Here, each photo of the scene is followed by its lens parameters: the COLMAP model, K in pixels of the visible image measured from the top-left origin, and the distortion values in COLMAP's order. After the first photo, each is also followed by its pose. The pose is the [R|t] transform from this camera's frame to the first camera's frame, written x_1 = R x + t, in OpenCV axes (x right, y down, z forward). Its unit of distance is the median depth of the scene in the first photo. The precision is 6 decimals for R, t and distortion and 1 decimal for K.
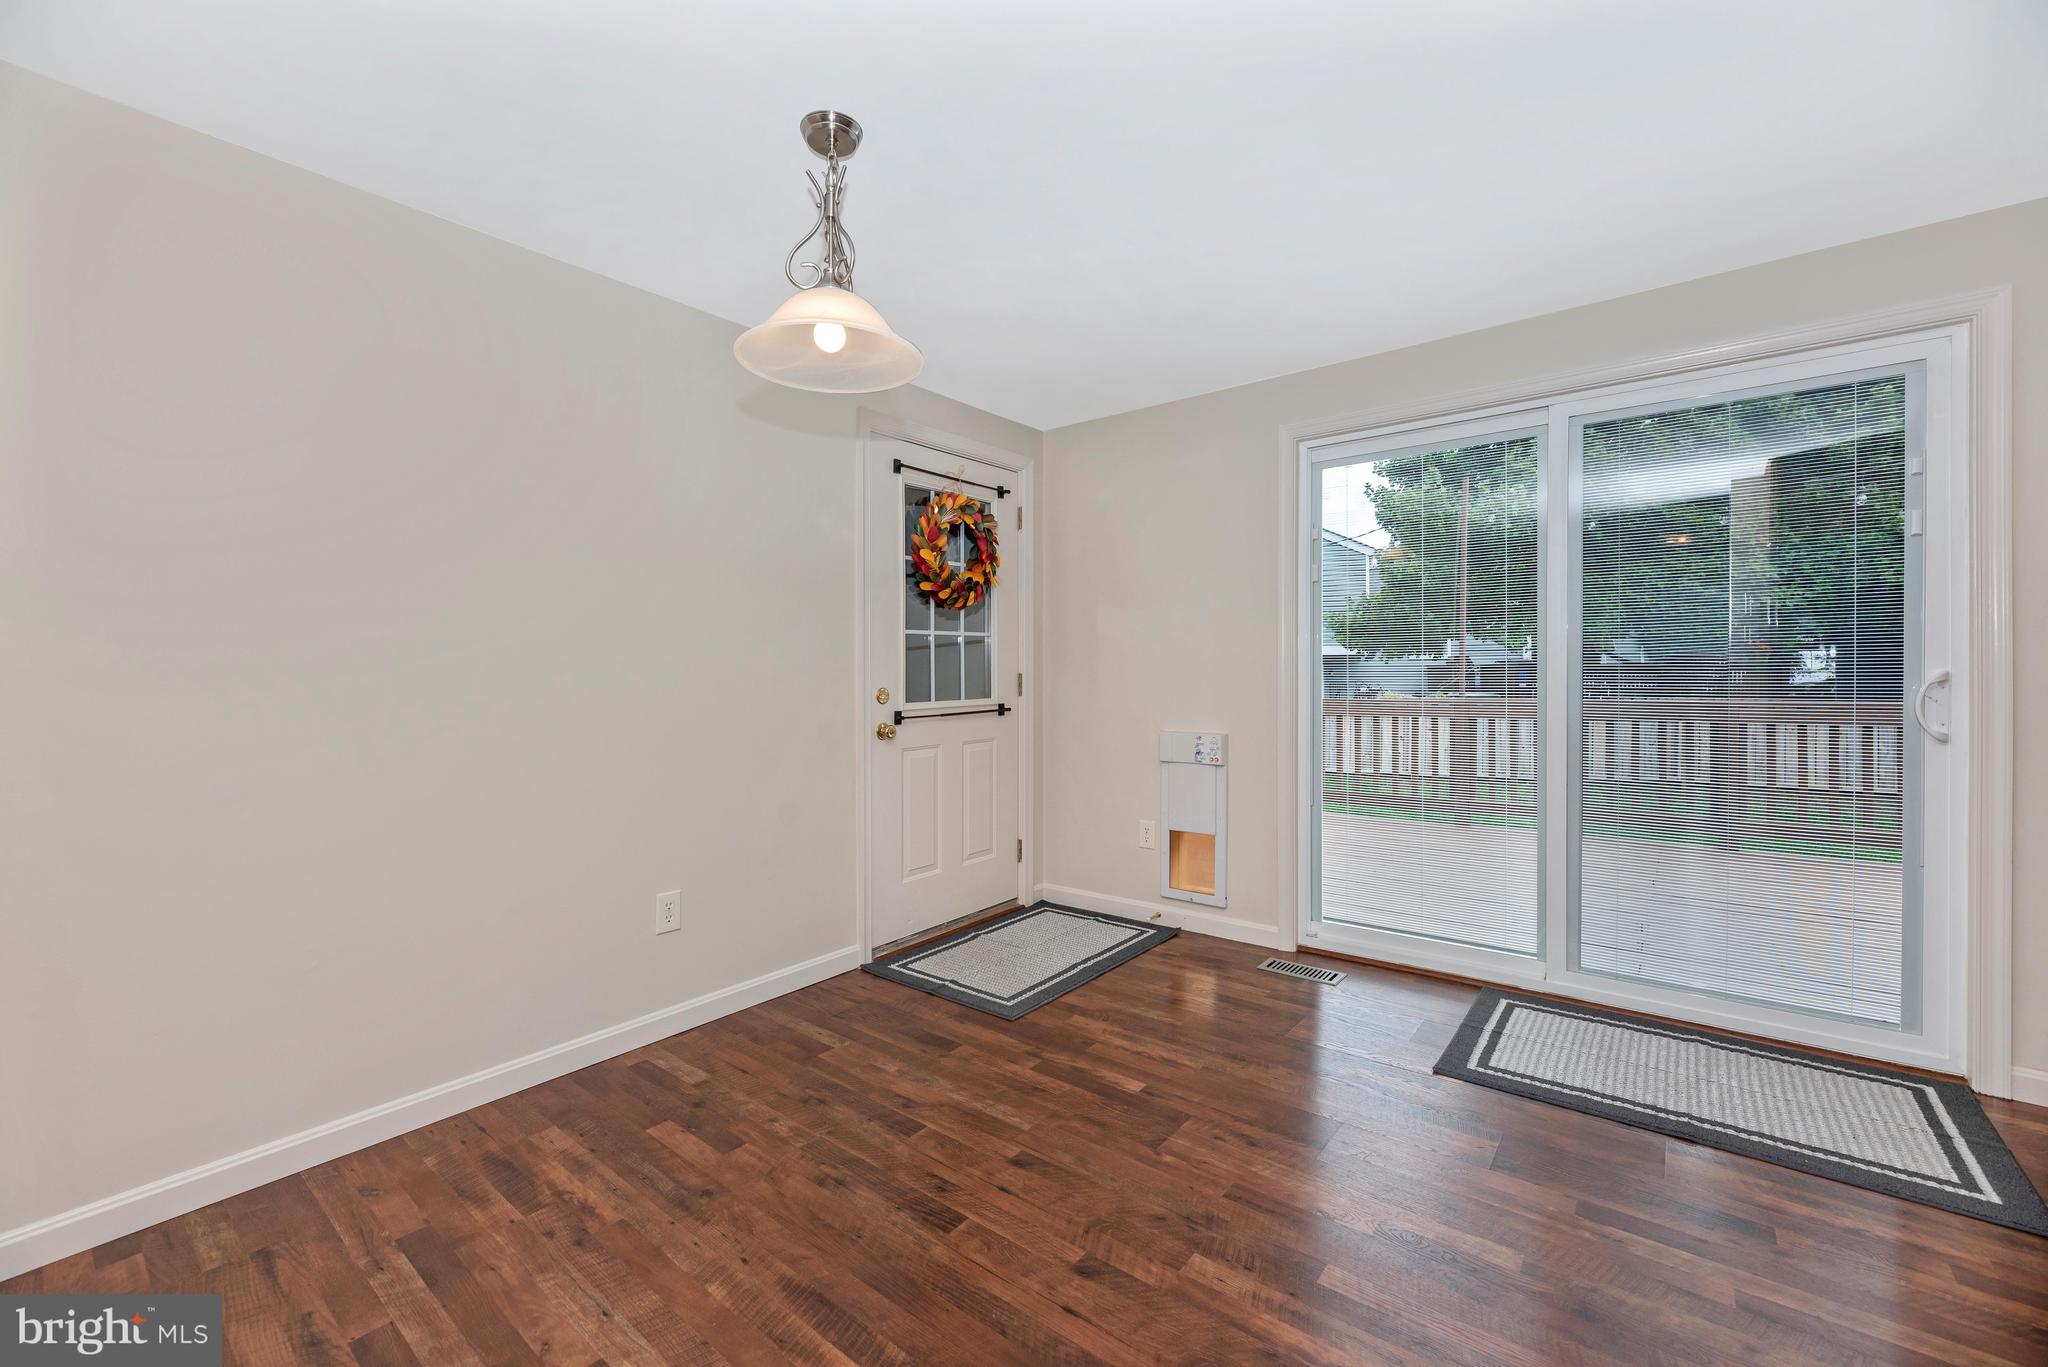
lens RADIAL K [[844.7, 0, 1017.2], [0, 844.7, 682.0], [0, 0, 1]] dist [-0.000158, -0.000586]
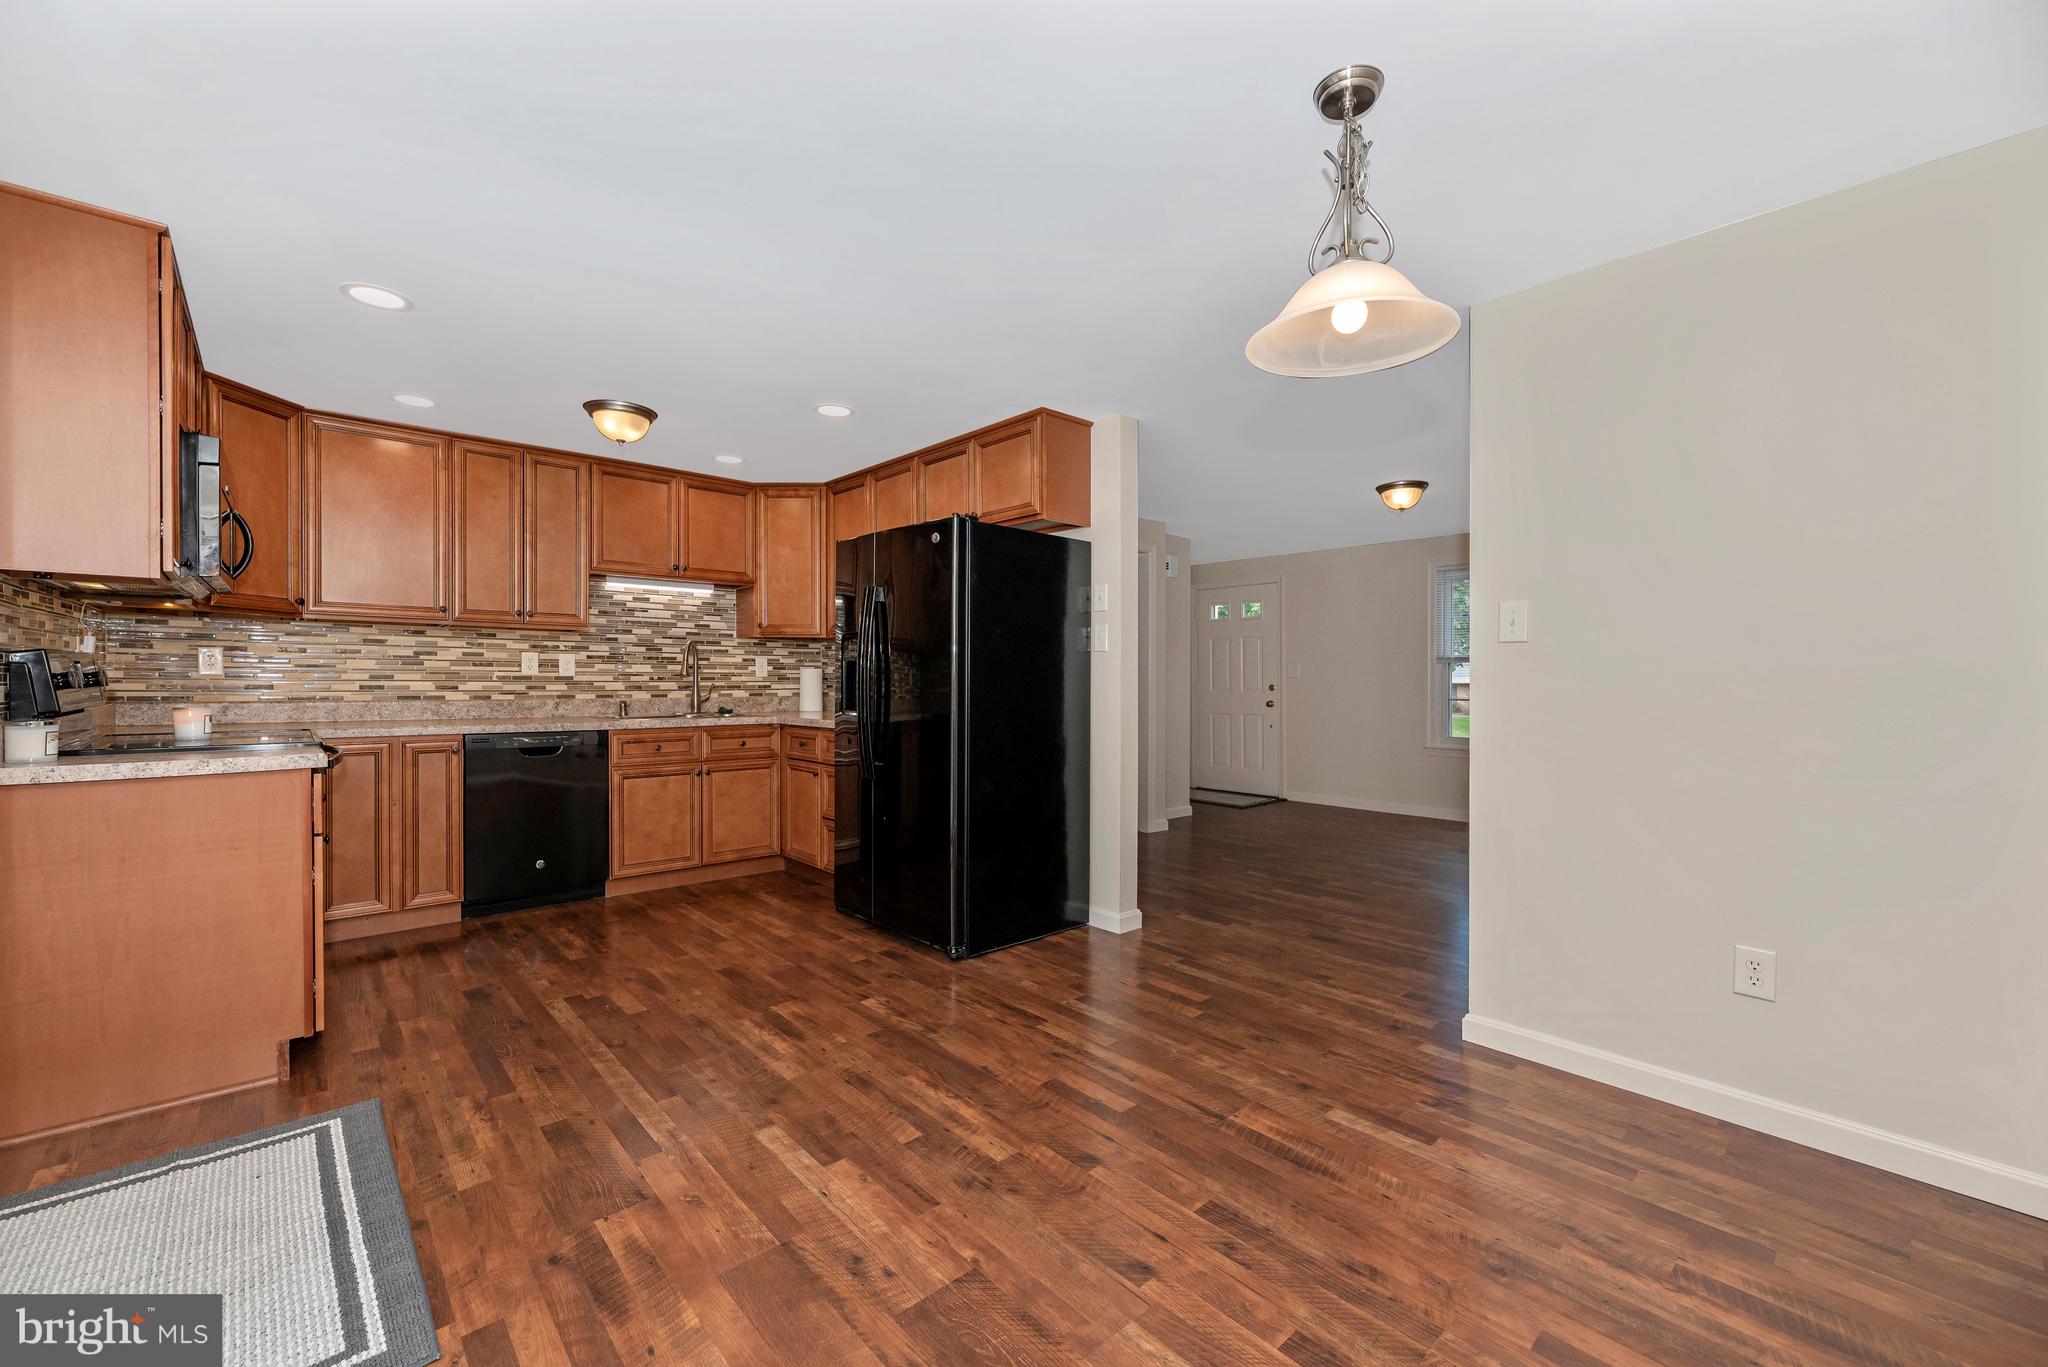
lens RADIAL K [[818.4, 0, 1040.6], [0, 818.4, 688.5], [0, 0, 1]] dist [-0.000252, 0.000075]
pose [[-0.991113, 0.003047, 0.132990, -0.003926], [0.006408, 0.999671, 0.024845, -0.016613], [-0.132871, 0.025477, -0.990806, 1.113939]]
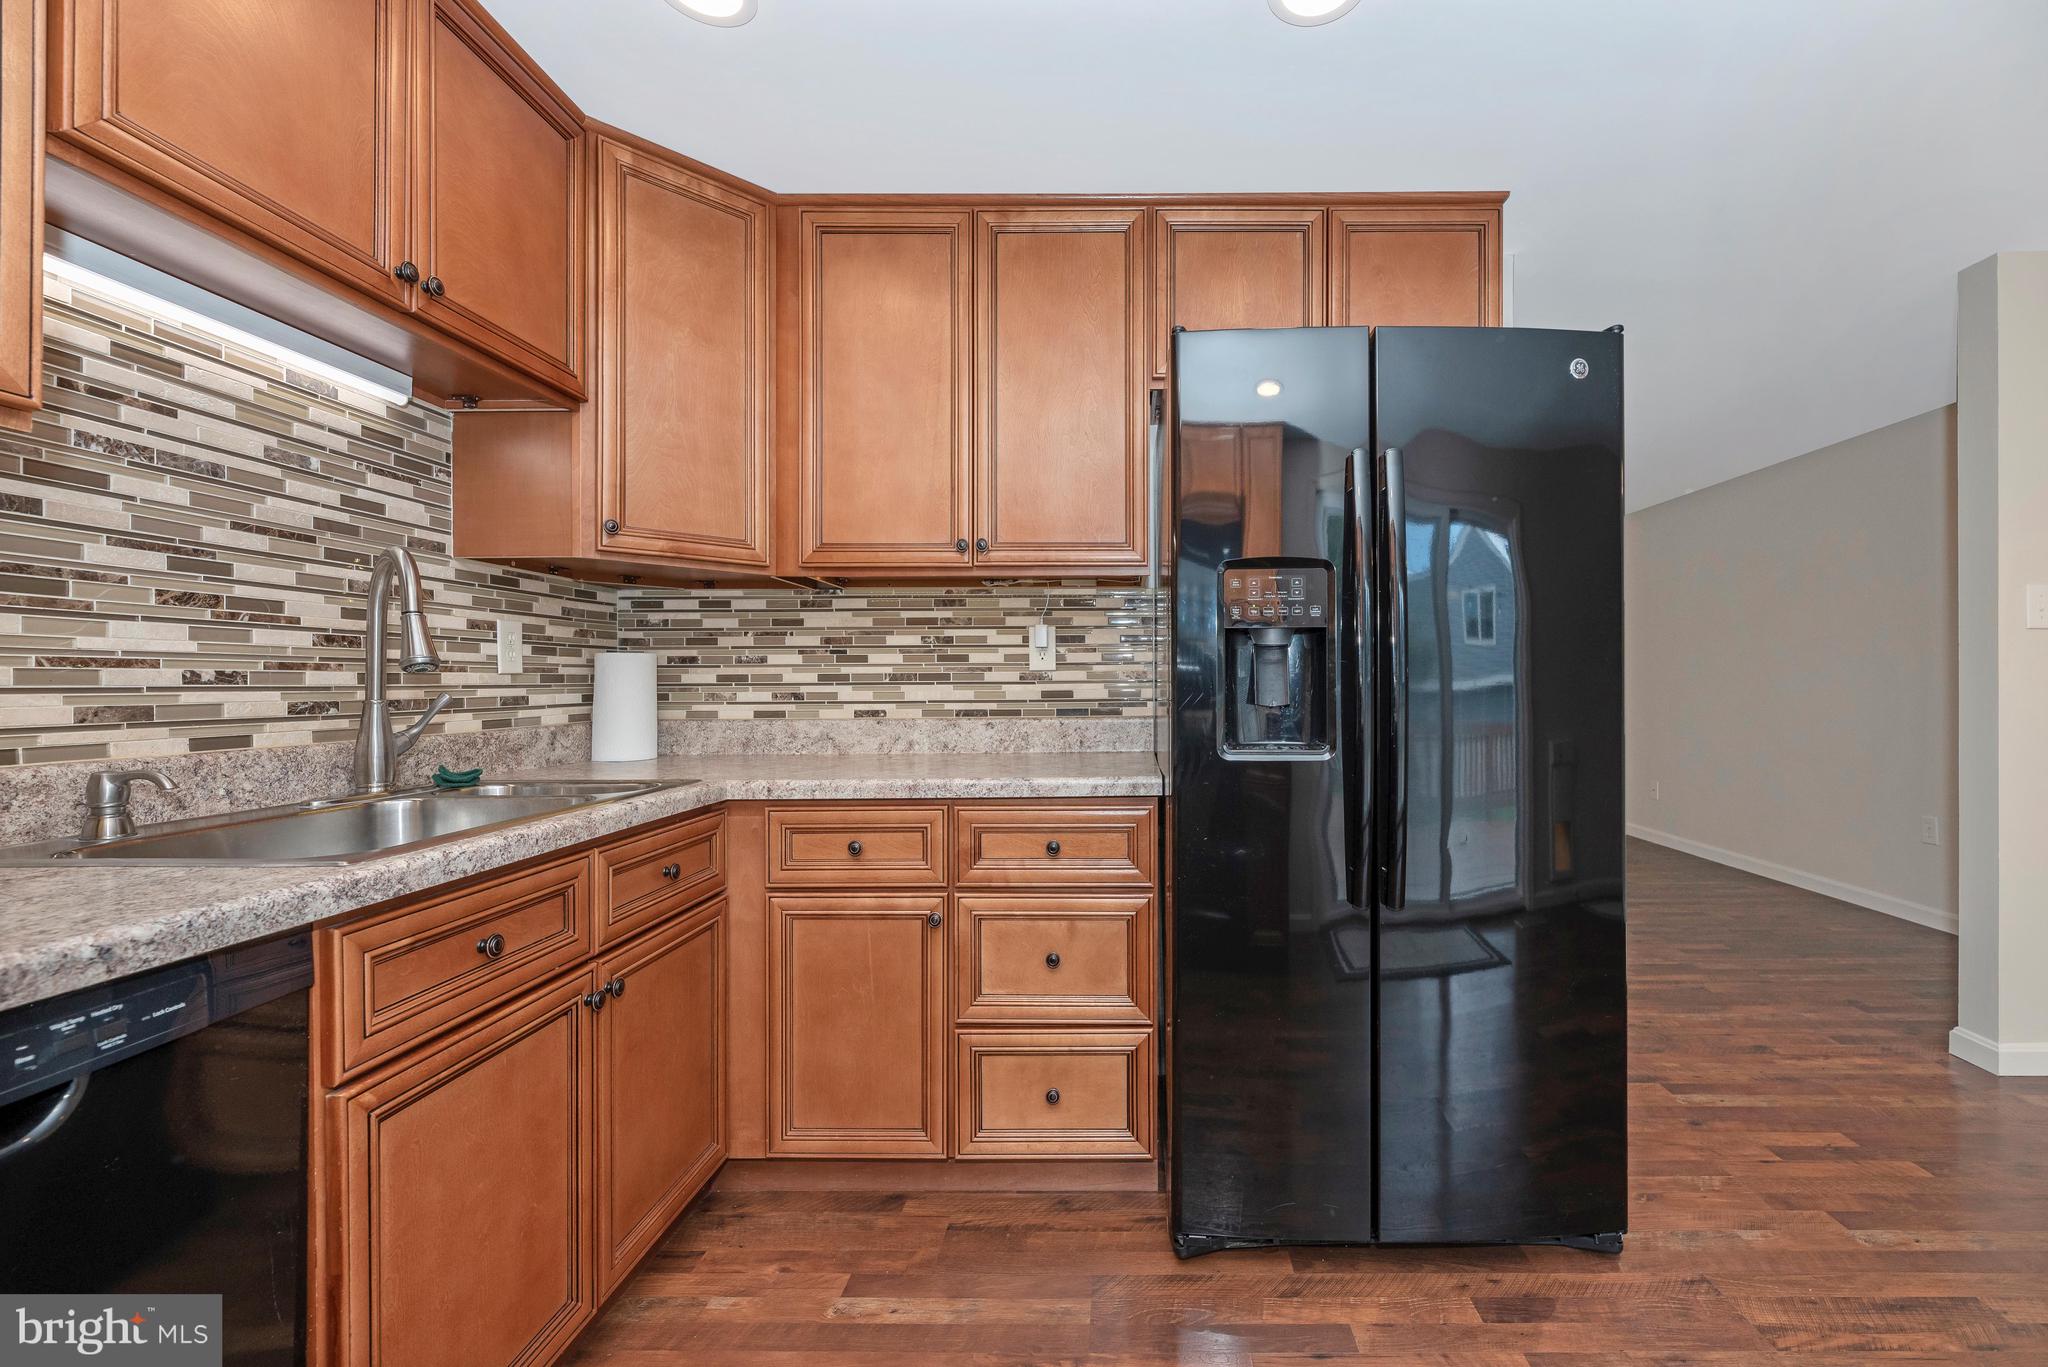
lens RADIAL K [[848.4, 0, 1024.0], [0, 848.4, 683.5], [0, 0, 1]] dist [-0.001586, -0.000165]
pose [[-0.778324, 0.011122, -0.627764, 0.846489], [-0.000301, 0.999836, 0.018088, -0.006721], [0.627862, 0.014267, -0.778194, 0.283652]]
